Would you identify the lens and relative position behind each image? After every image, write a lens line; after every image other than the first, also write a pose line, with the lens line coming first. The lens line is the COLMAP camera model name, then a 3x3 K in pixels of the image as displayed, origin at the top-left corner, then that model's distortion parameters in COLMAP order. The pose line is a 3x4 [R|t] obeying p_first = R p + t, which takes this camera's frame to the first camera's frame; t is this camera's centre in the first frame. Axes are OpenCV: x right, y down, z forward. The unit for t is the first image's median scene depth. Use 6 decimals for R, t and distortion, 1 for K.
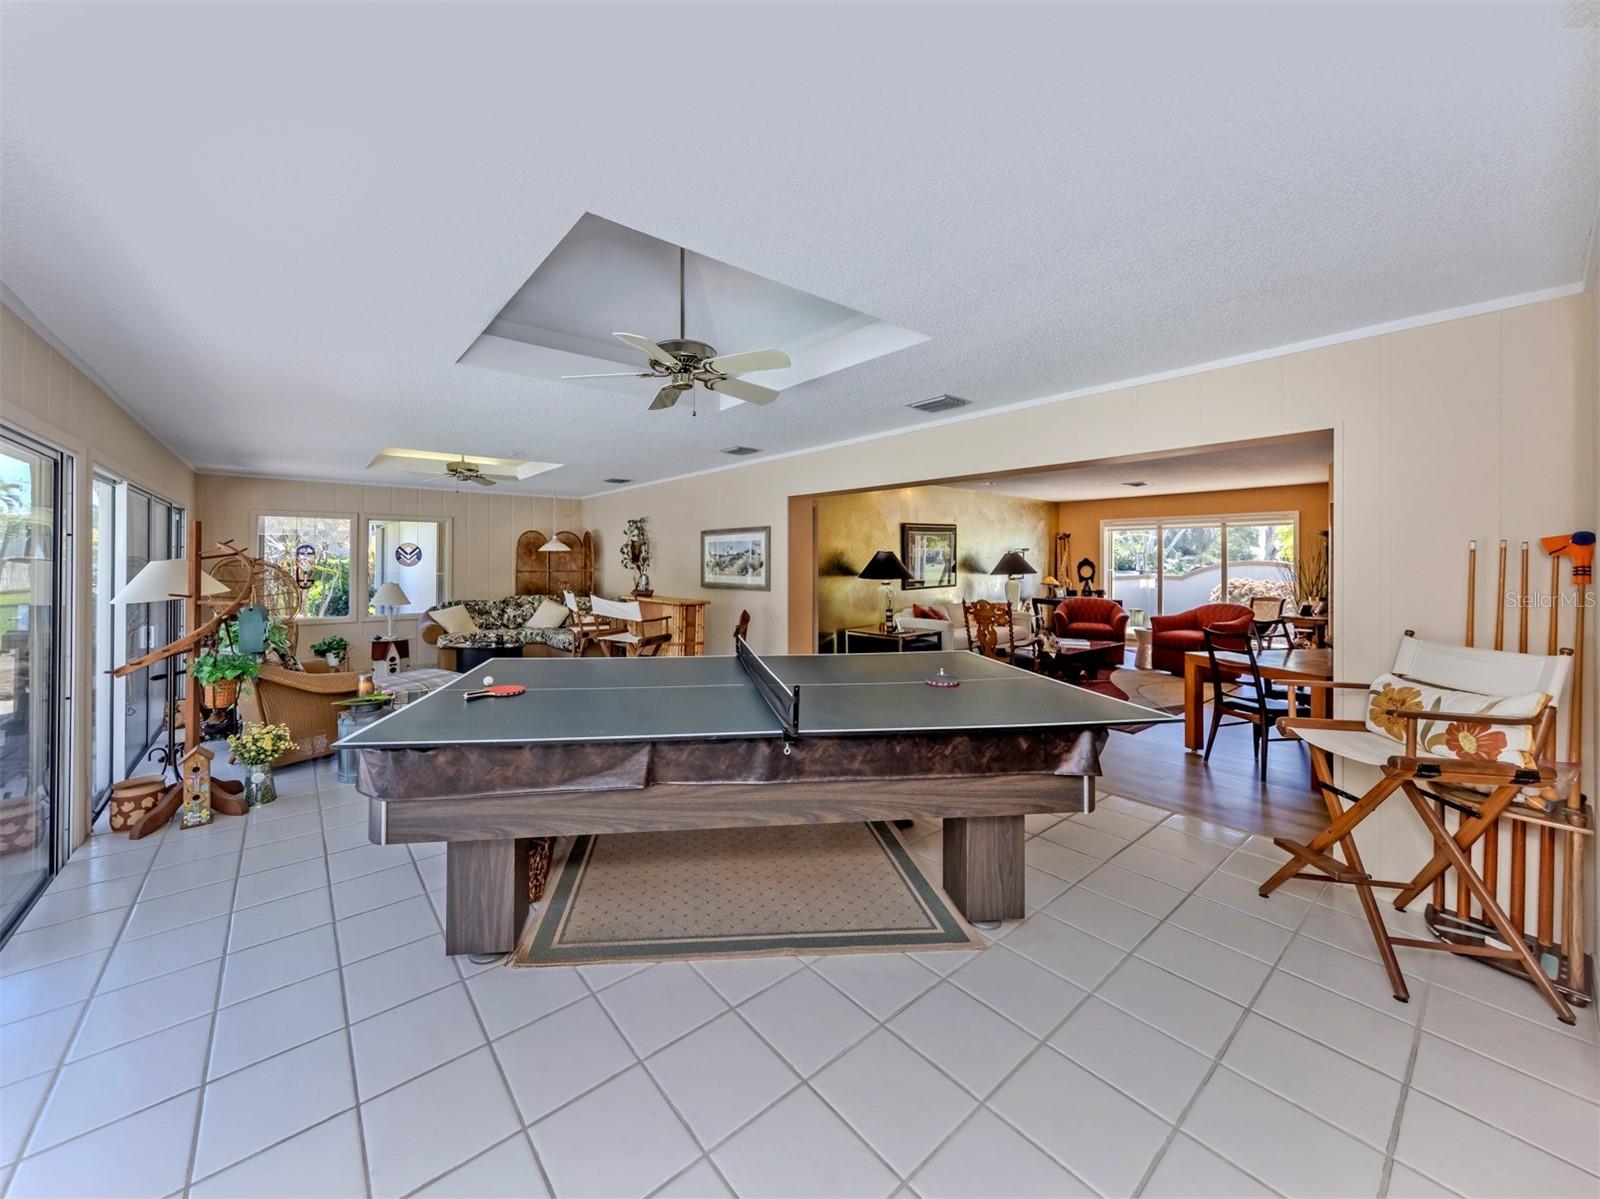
lens RADIAL K [[614.8, 0, 801.0], [0, 614.8, 564.6], [0, 0, 1]] dist [-0.001176, -0.000127]
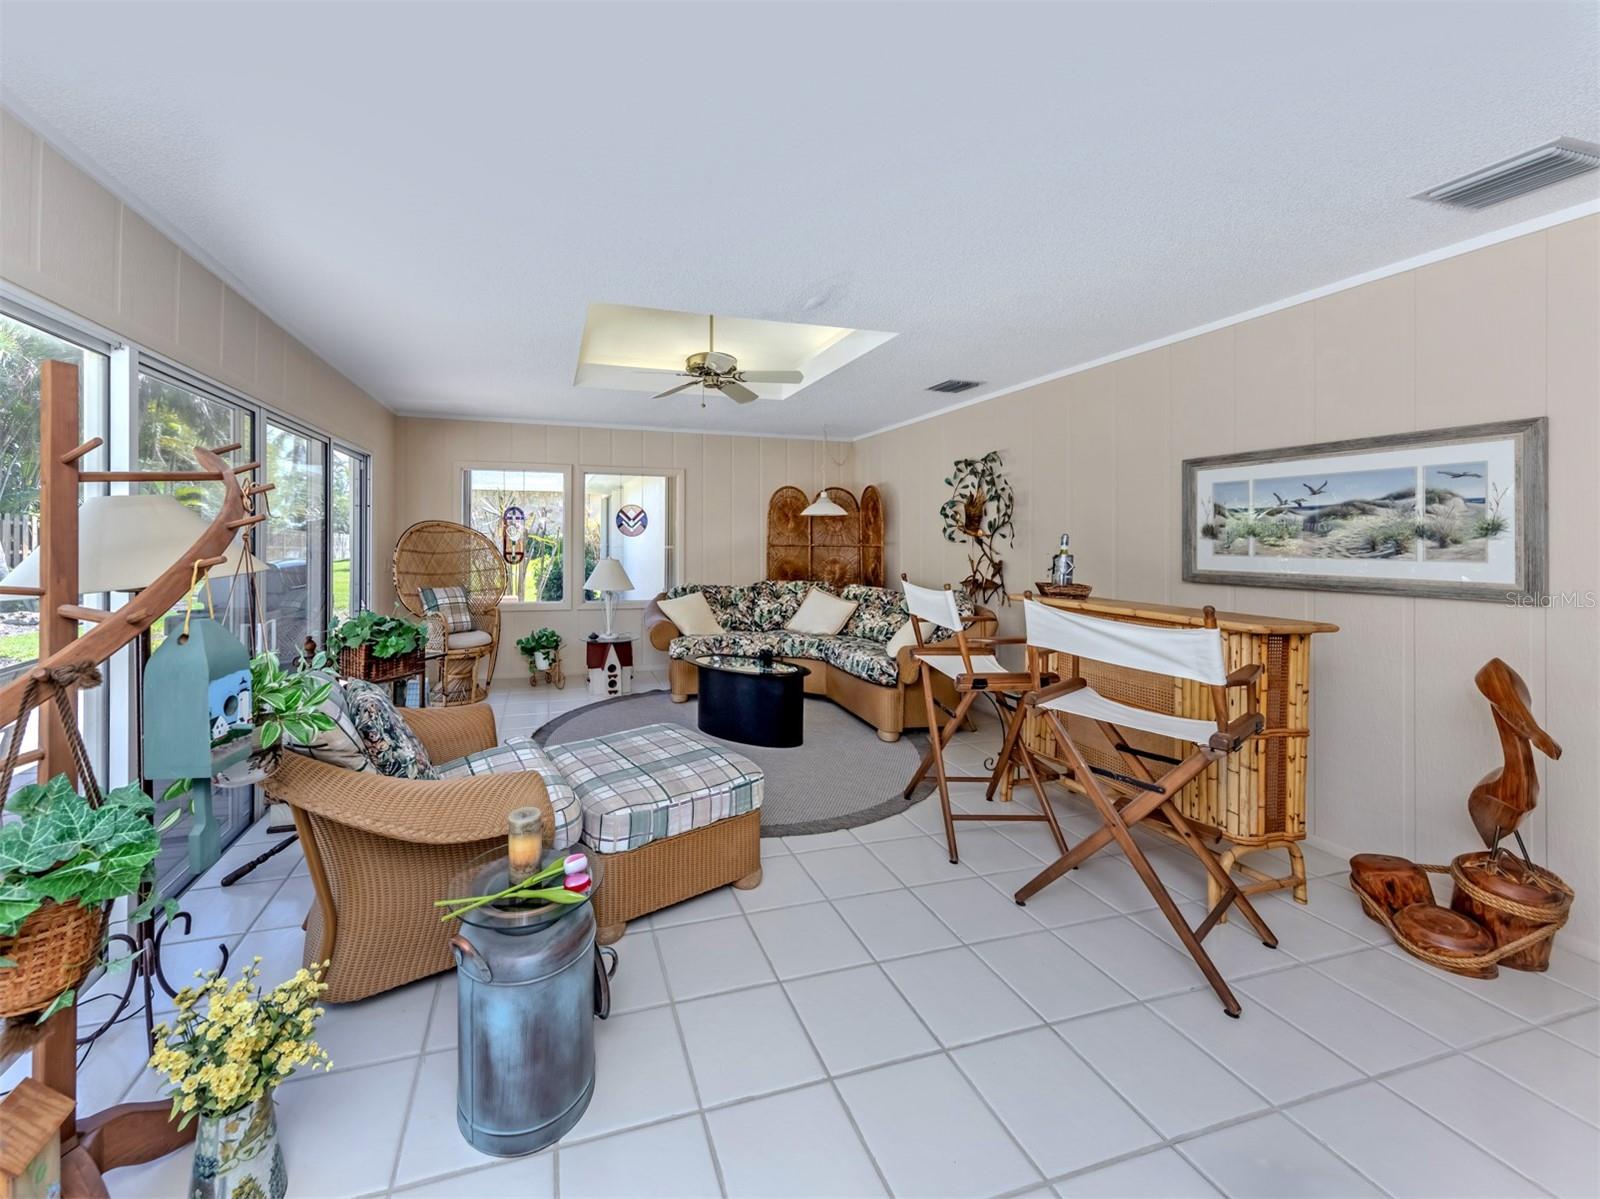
lens RADIAL K [[614.8, 0, 801.0], [0, 614.8, 564.6], [0, 0, 1]] dist [-0.001176, -0.000127]
pose [[0.956577, 0.020601, -0.290751, -0.254901], [-0.011075, 0.999348, 0.034371, 0.009687], [0.291270, -0.029659, 0.956181, 0.392491]]
